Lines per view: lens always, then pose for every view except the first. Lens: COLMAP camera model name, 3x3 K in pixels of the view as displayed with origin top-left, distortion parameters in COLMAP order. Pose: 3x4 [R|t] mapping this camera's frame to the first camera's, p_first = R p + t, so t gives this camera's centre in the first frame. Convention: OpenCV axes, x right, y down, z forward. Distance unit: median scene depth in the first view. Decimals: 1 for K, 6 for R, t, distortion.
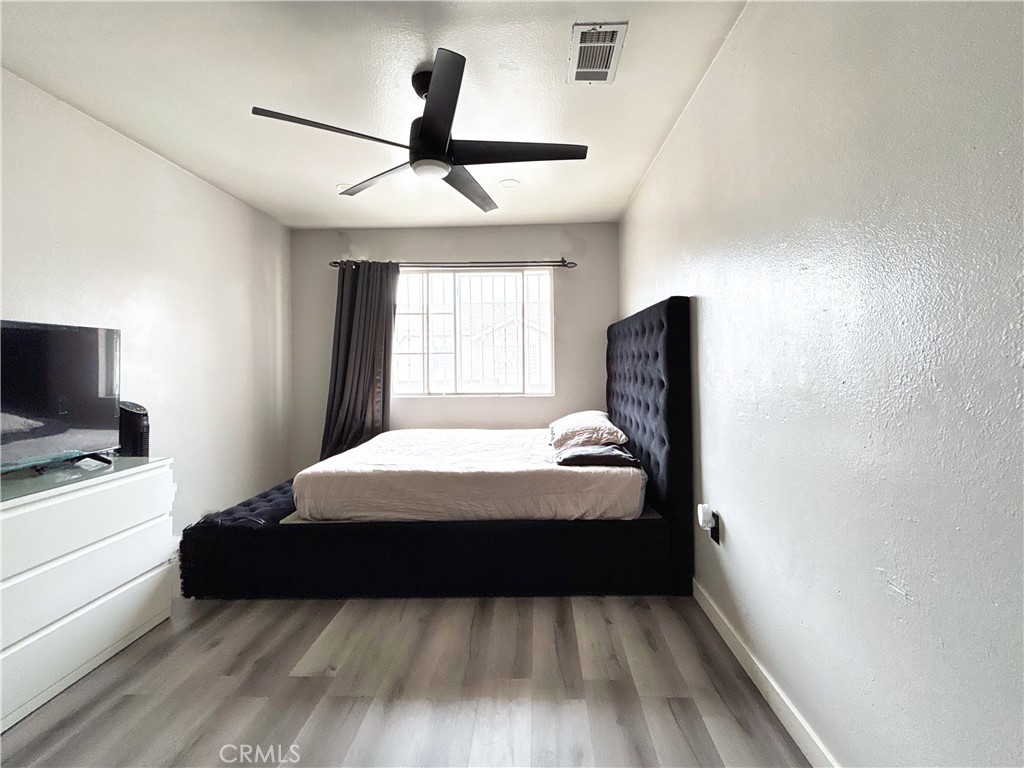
lens RADIAL K [[436.6, 0, 494.9], [0, 436.6, 368.2], [0, 0, 1]] dist [0.004574, -0.001791]
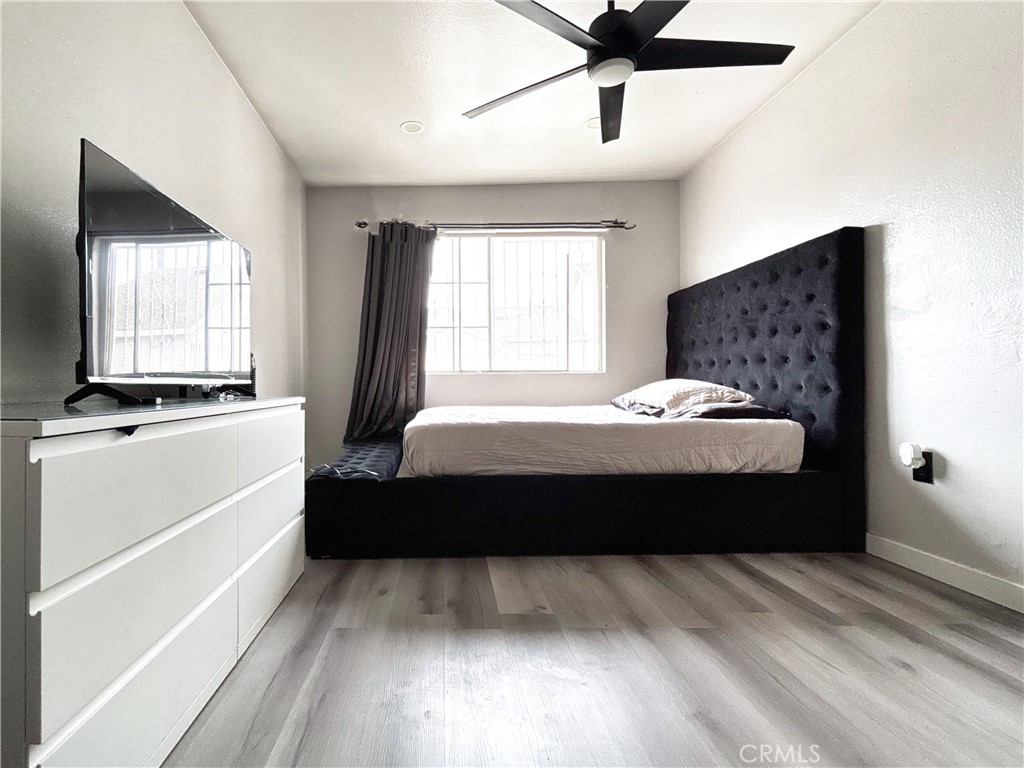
lens RADIAL K [[483.5, 0, 481.8], [0, 483.5, 369.9], [0, 0, 1]] dist [0.005036, -0.004091]
pose [[0.999961, 0.004408, 0.007600, -0.330306], [-0.004526, 0.999867, 0.015667, 0.112550], [-0.007530, -0.015701, 0.999848, -0.003167]]
